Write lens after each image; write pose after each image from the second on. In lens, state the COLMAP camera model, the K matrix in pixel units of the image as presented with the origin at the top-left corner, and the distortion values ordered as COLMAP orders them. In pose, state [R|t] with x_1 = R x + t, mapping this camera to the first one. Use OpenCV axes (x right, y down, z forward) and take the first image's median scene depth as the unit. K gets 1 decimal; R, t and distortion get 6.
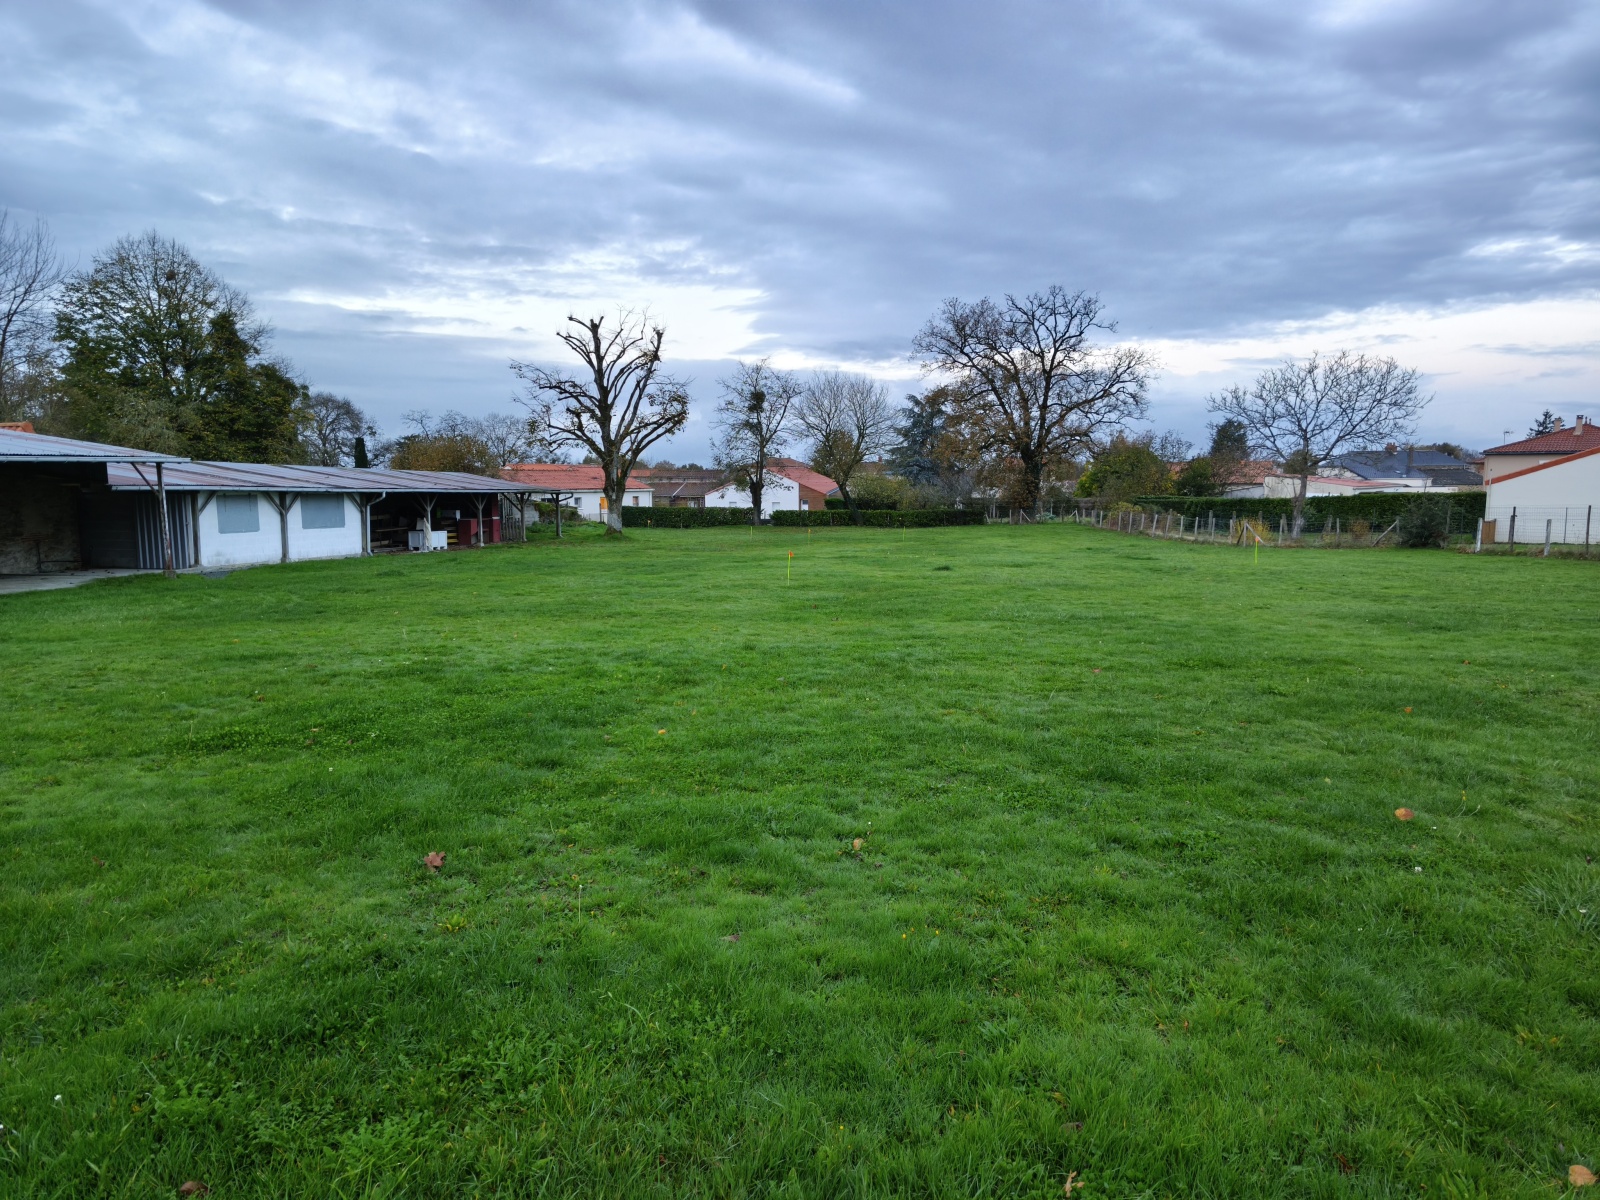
lens RADIAL K [[1045.0, 0, 793.3], [0, 1045.0, 607.1], [0, 0, 1]] dist [0.071318, -0.054018]
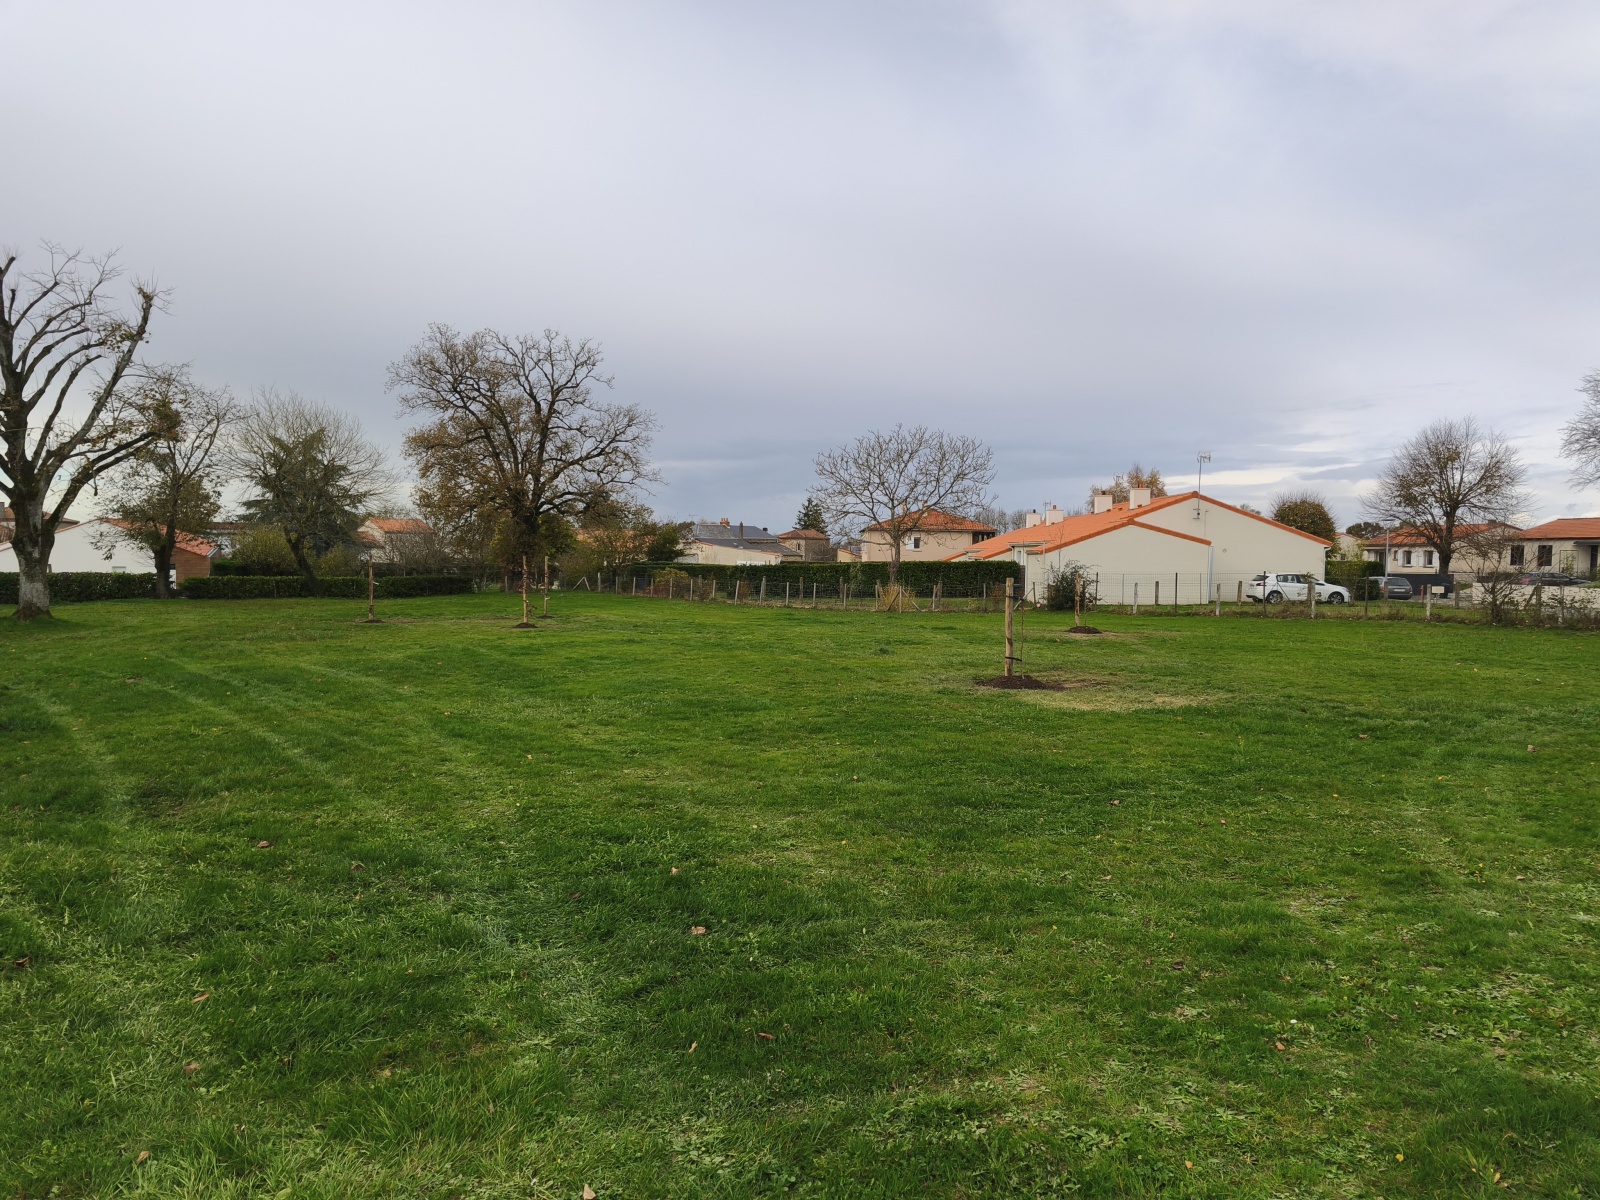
lens RADIAL K [[1045.0, 0, 802.7], [0, 1045.0, 599.8], [0, 0, 1]] dist [0.071318, -0.054018]
pose [[0.775484, -0.016542, 0.631150, -0.154476], [0.061014, 0.996941, -0.048838, -0.016499], [-0.628412, 0.076382, 0.774122, 0.181169]]
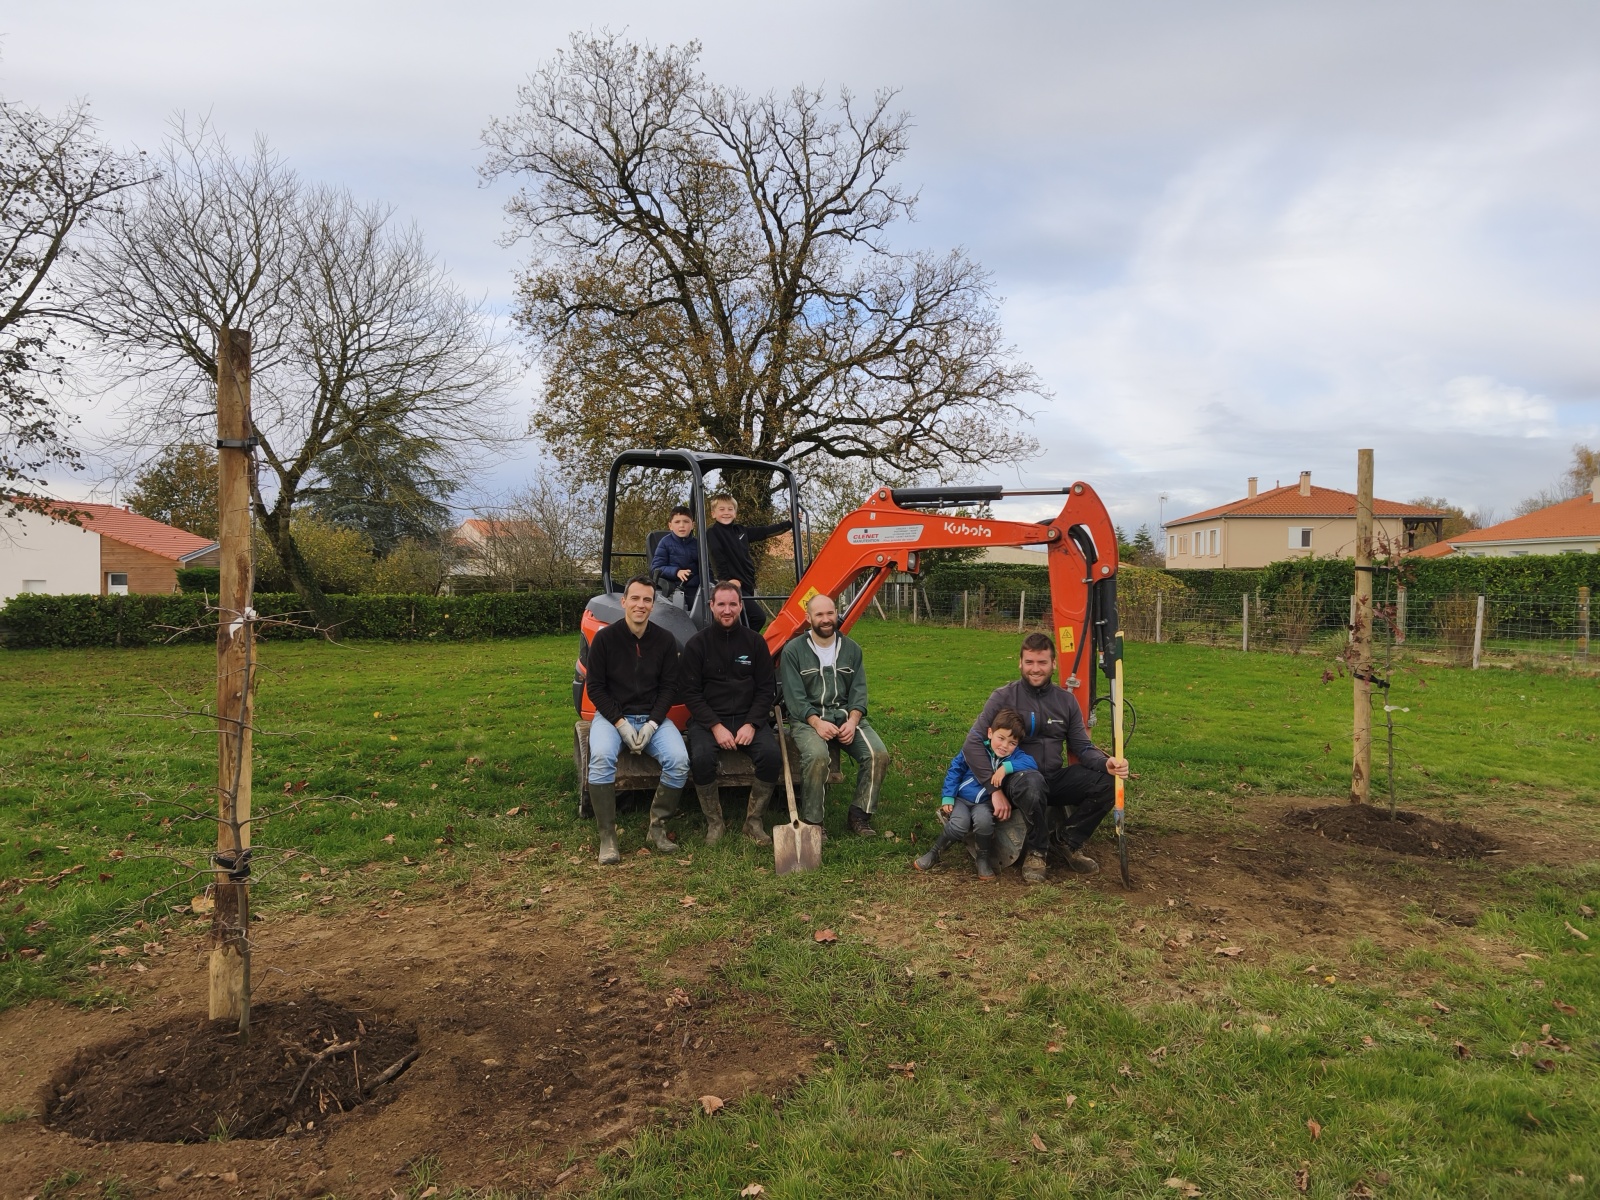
lens RADIAL K [[1045.0, 0, 805.4], [0, 1045.0, 585.4], [0, 0, 1]] dist [0.071318, -0.054018]
pose [[0.827861, -0.001315, 0.560932, -0.001064], [0.060533, 0.994367, -0.087007, -0.057253], [-0.557658, 0.105985, 0.823277, 0.645324]]
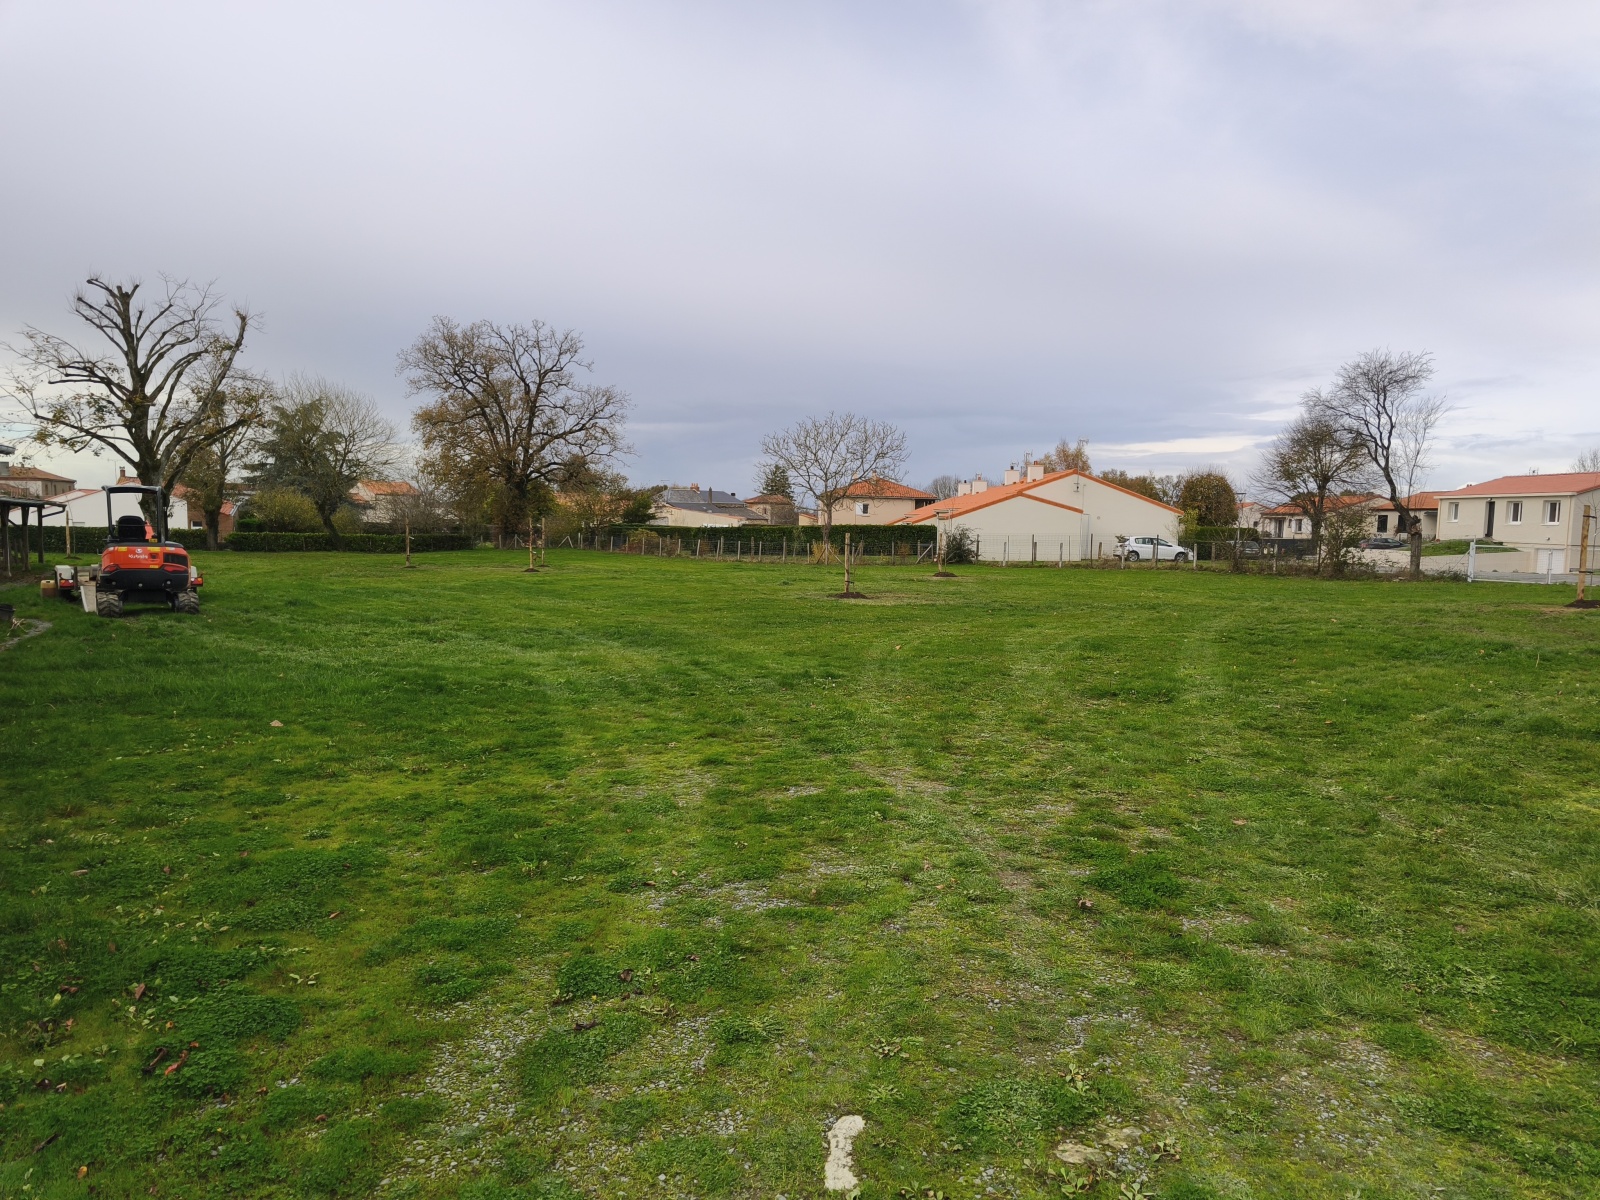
lens RADIAL K [[1045.0, 0, 809.9], [0, 1045.0, 602.2], [0, 0, 1]] dist [0.071318, -0.054018]
pose [[0.755132, -0.035372, 0.654618, -0.234384], [0.055989, 0.998375, -0.010639, -0.001575], [-0.653178, 0.044686, 0.755885, 0.052683]]
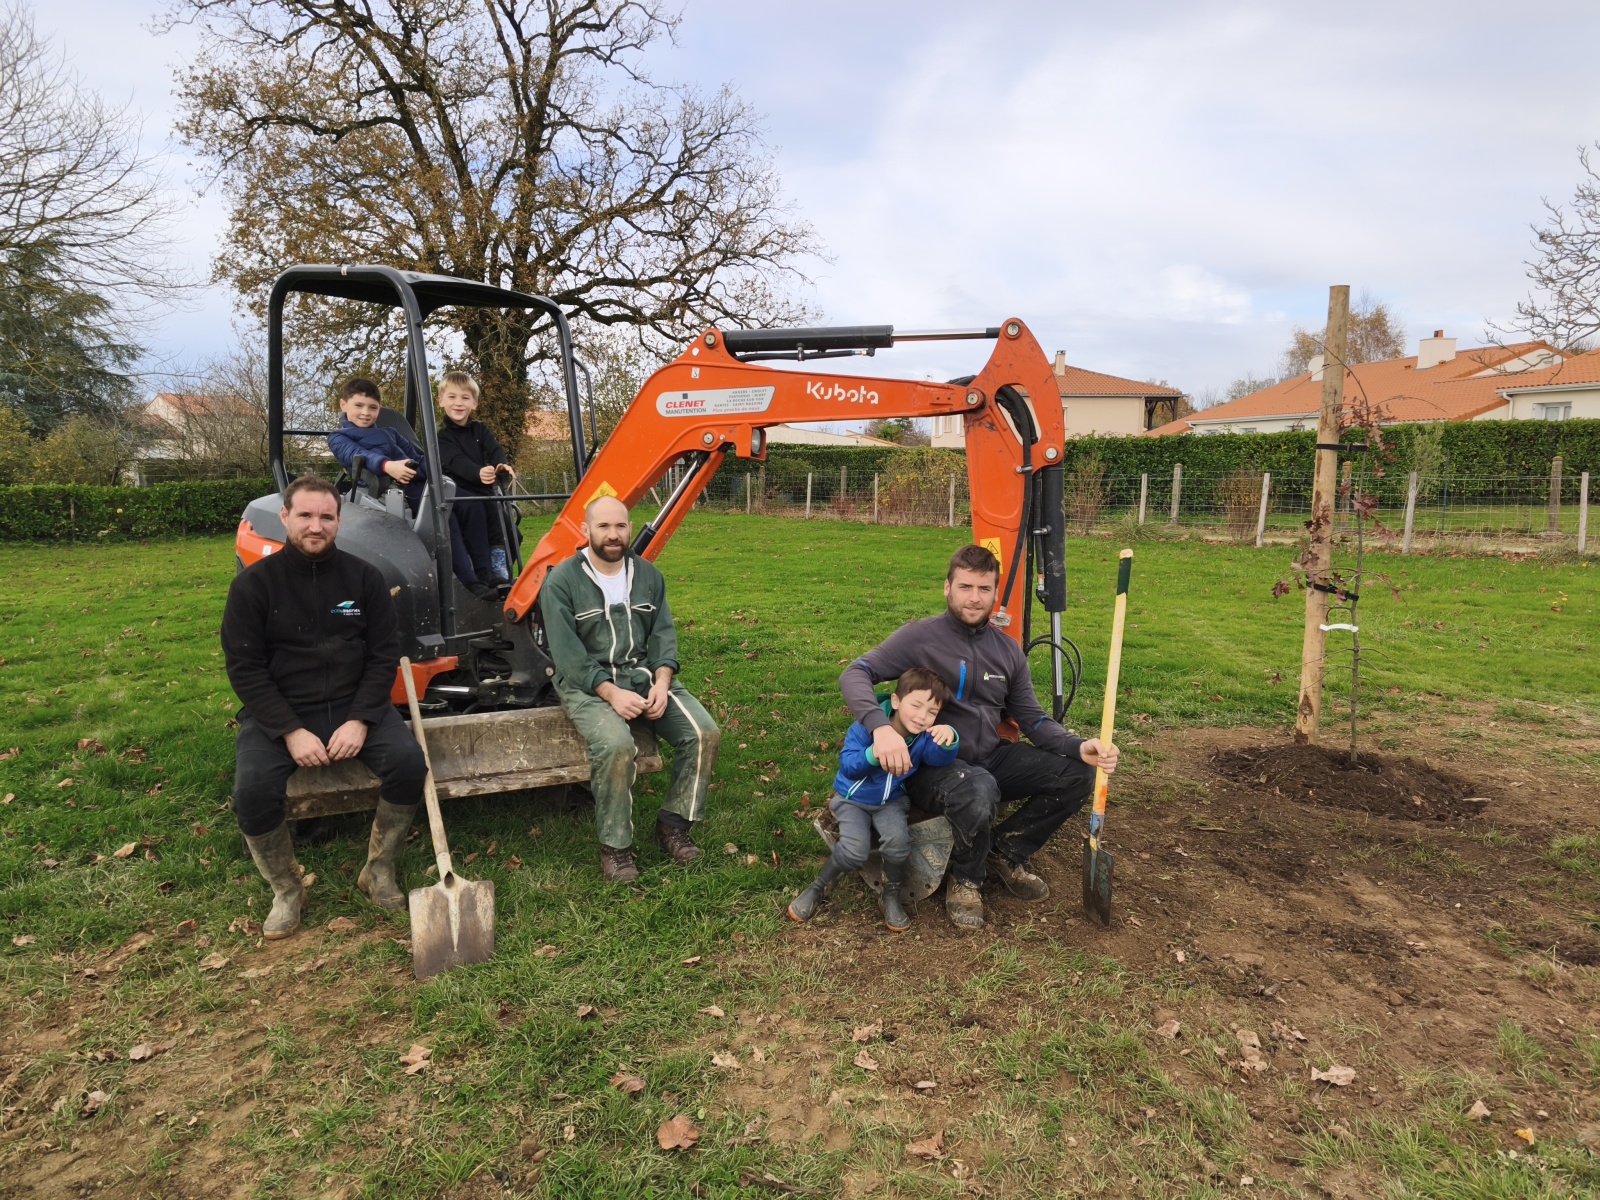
lens RADIAL K [[1045.0, 0, 799.9], [0, 1045.0, 610.1], [0, 0, 1]] dist [0.071318, -0.054018]
pose [[0.688151, -0.107884, 0.717502, 0.014231], [0.088463, 0.993982, 0.064611, -0.060614], [-0.720155, 0.019010, 0.693553, 0.670281]]
